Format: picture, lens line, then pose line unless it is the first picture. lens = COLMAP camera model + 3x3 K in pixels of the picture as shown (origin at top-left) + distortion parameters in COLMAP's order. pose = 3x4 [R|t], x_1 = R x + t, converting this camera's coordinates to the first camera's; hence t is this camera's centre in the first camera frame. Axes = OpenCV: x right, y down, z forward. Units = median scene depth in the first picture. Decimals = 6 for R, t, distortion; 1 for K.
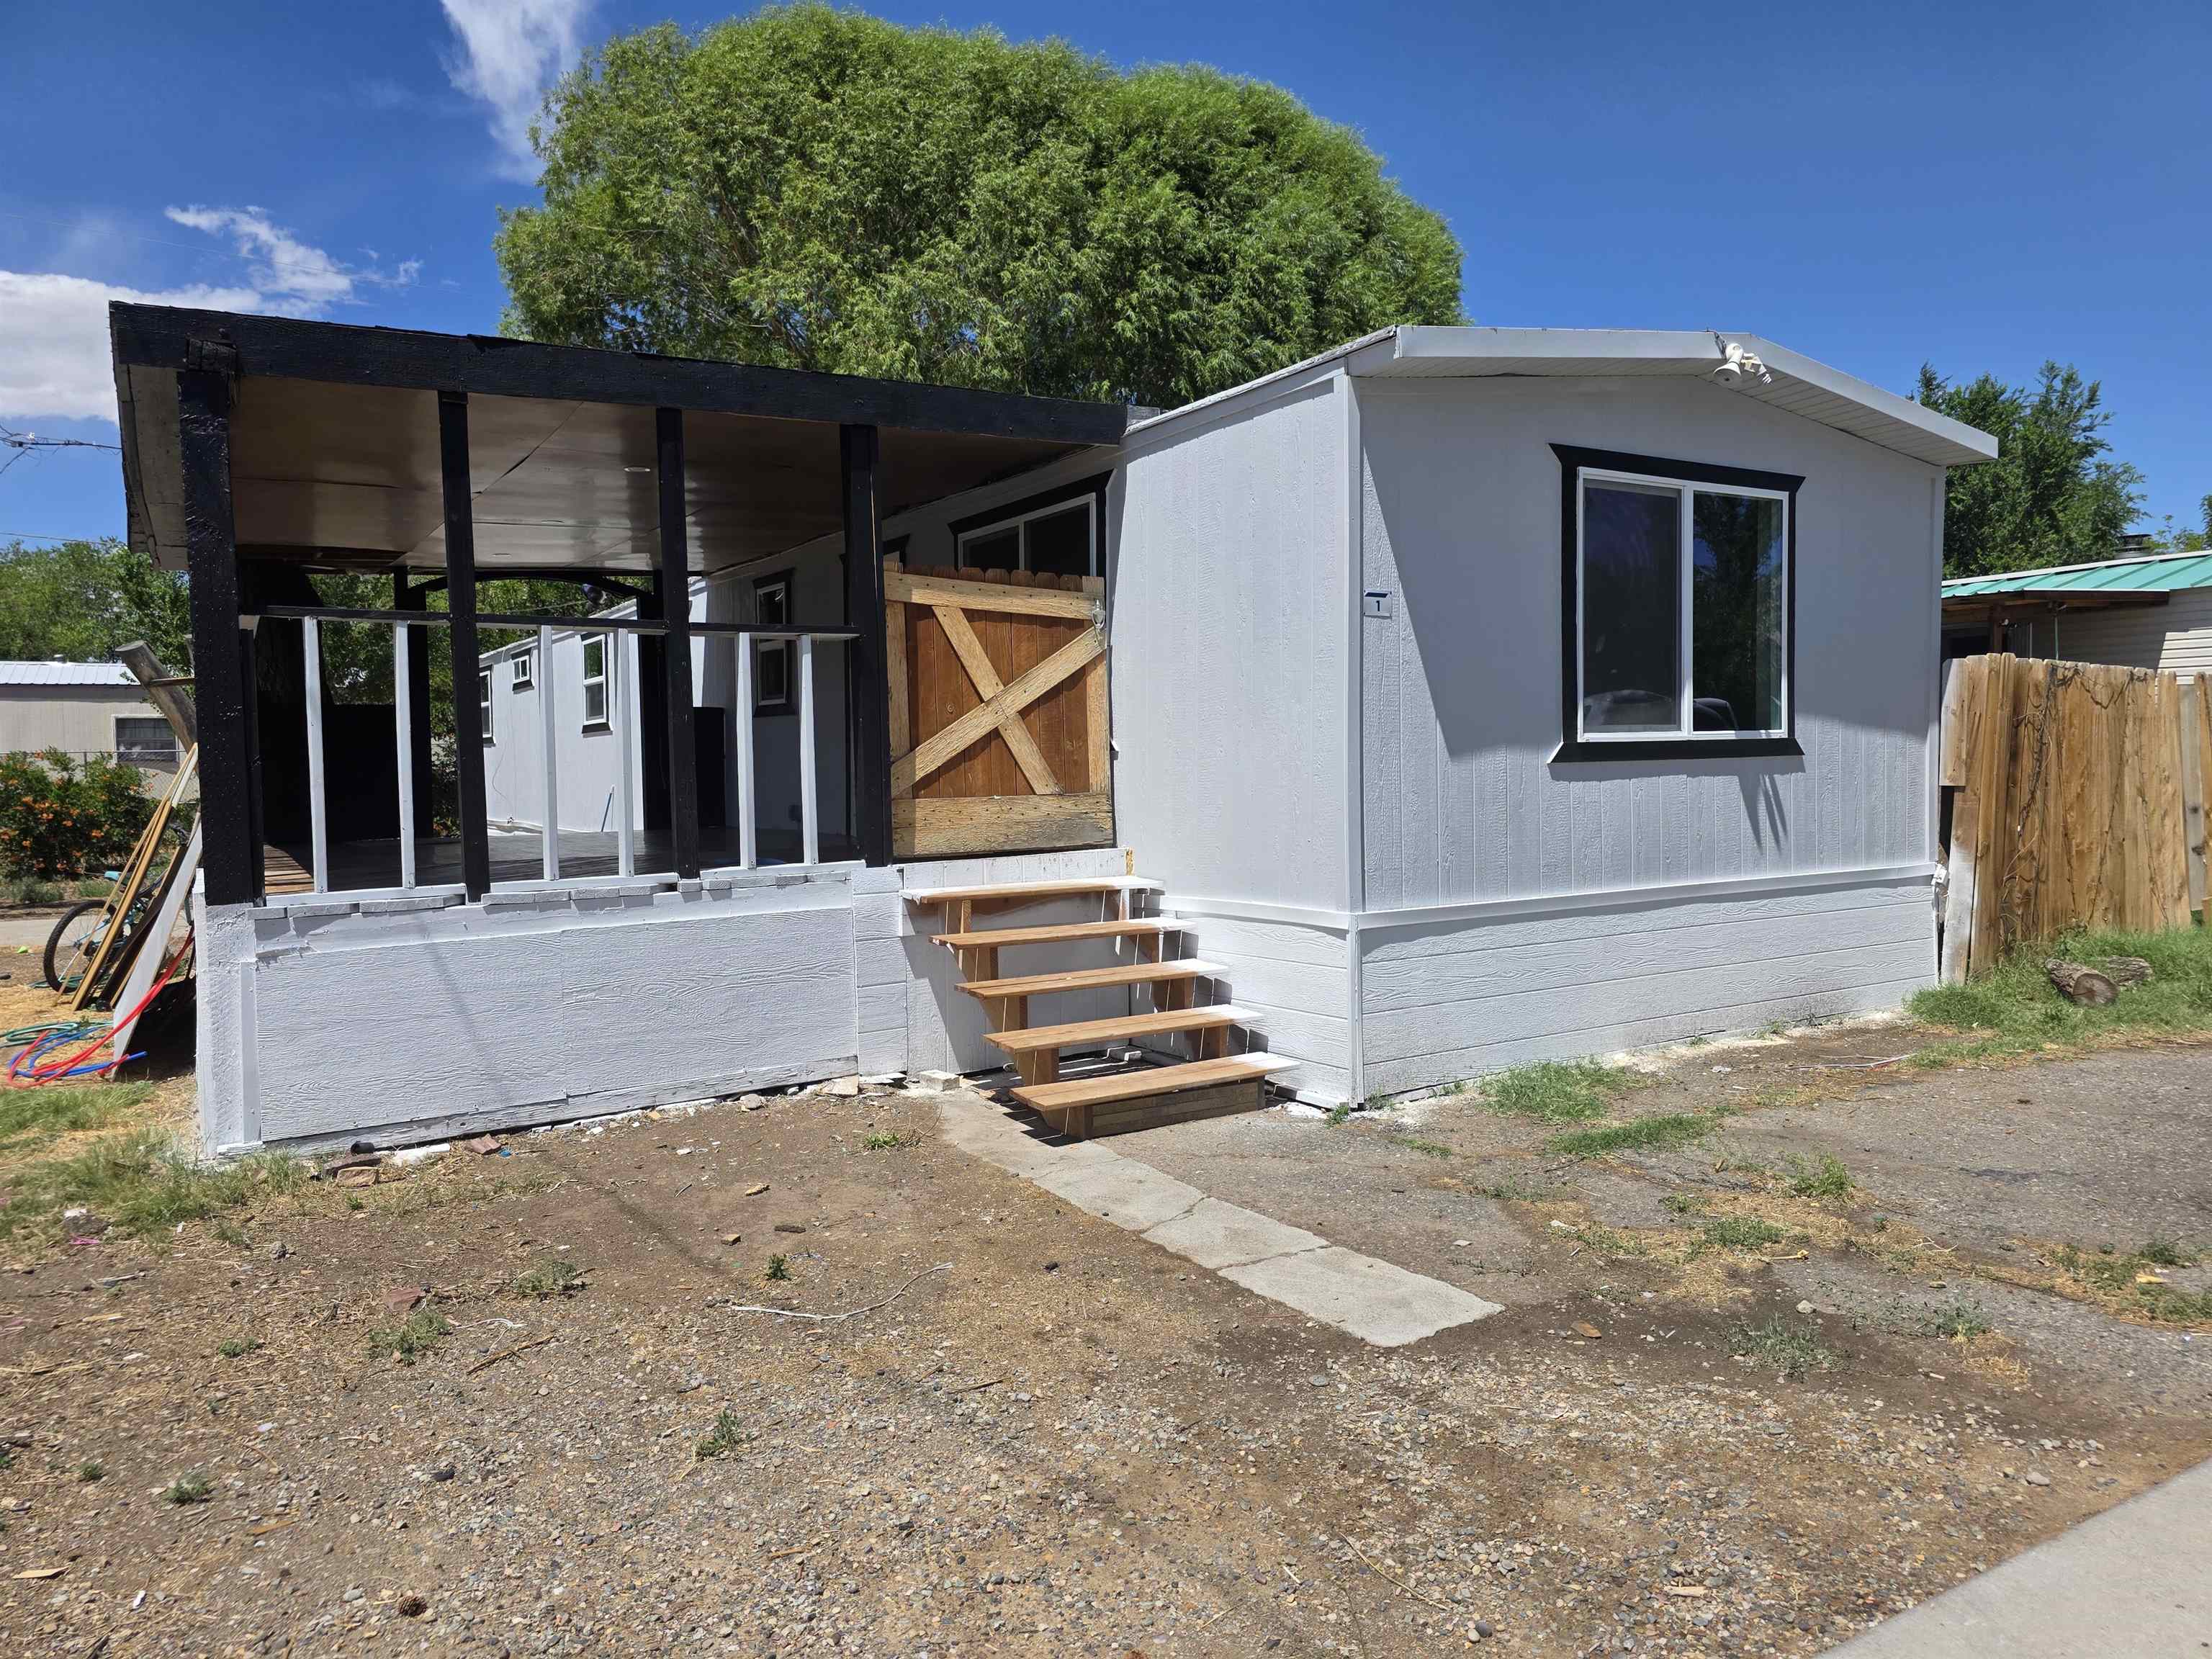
lens RADIAL K [[1489.5, 0, 1109.7], [0, 1489.5, 819.2], [0, 0, 1]] dist [0.048562, -0.041875]
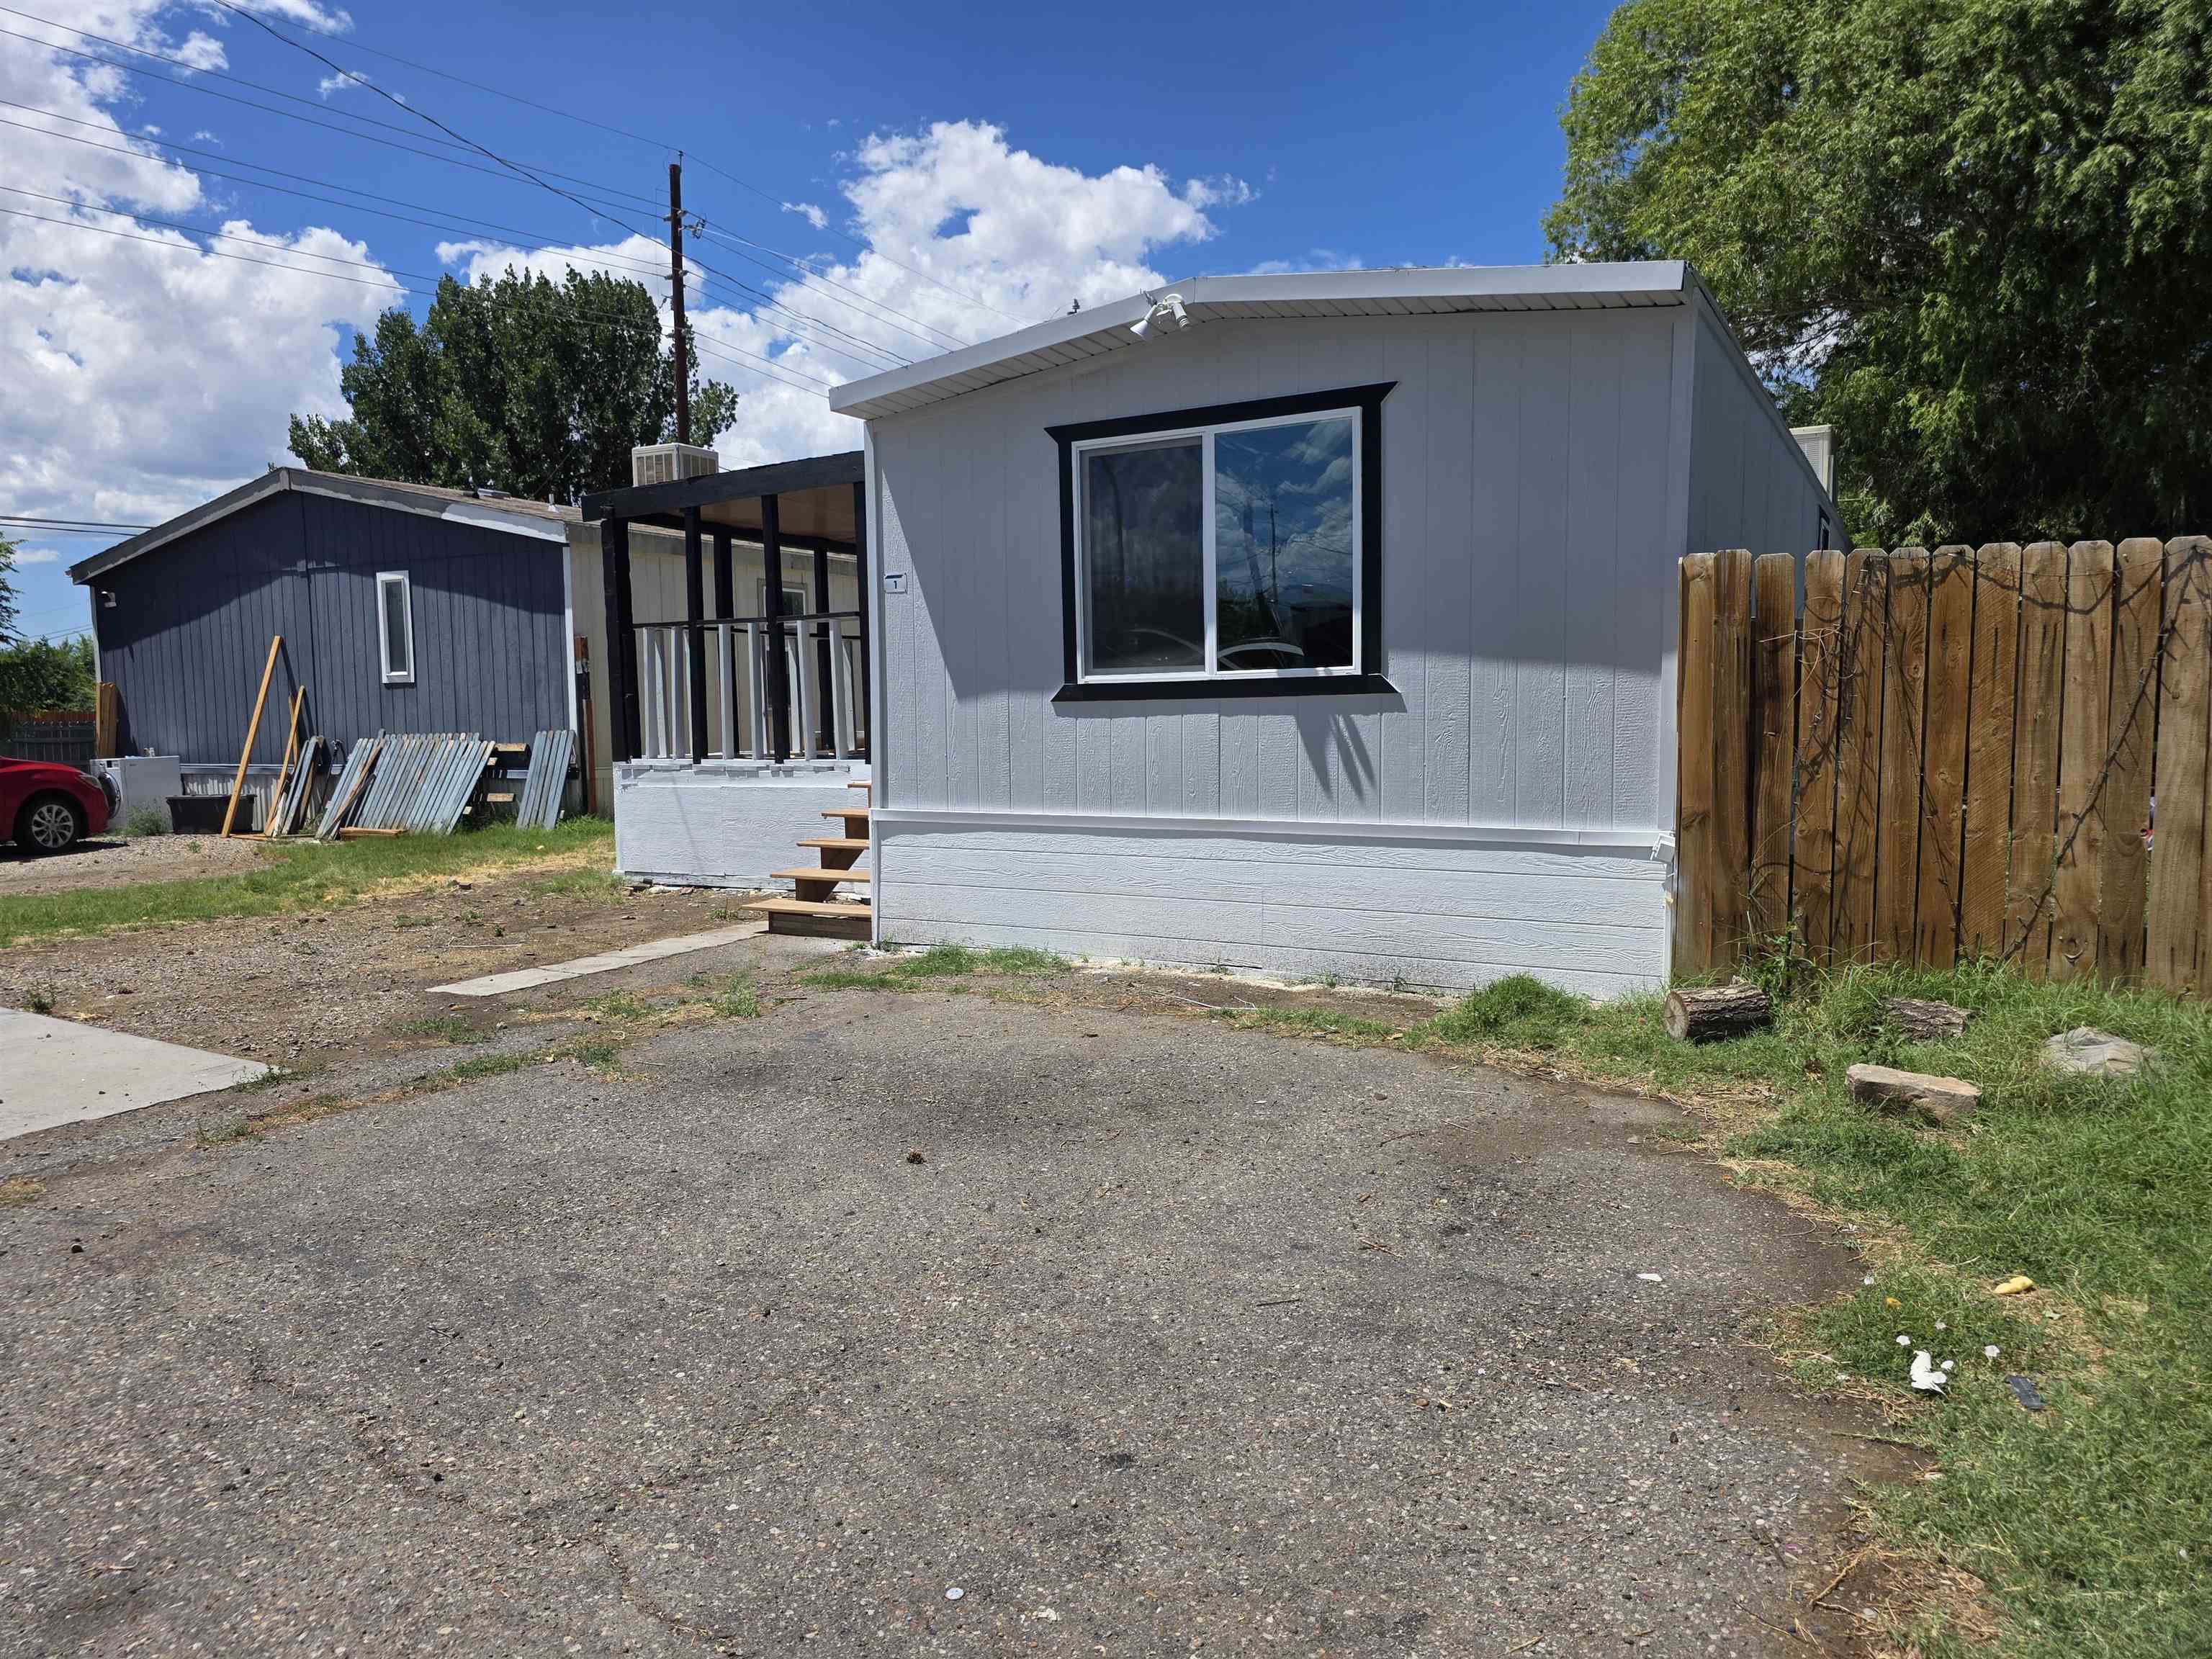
lens RADIAL K [[1489.5, 0, 1106.3], [0, 1489.5, 839.5], [0, 0, 1]] dist [0.048562, -0.041875]
pose [[0.474050, 0.090704, -0.875814, 1.344710], [-0.026748, 0.995704, 0.088642, -0.034473], [0.880092, -0.018594, 0.474440, 0.472824]]
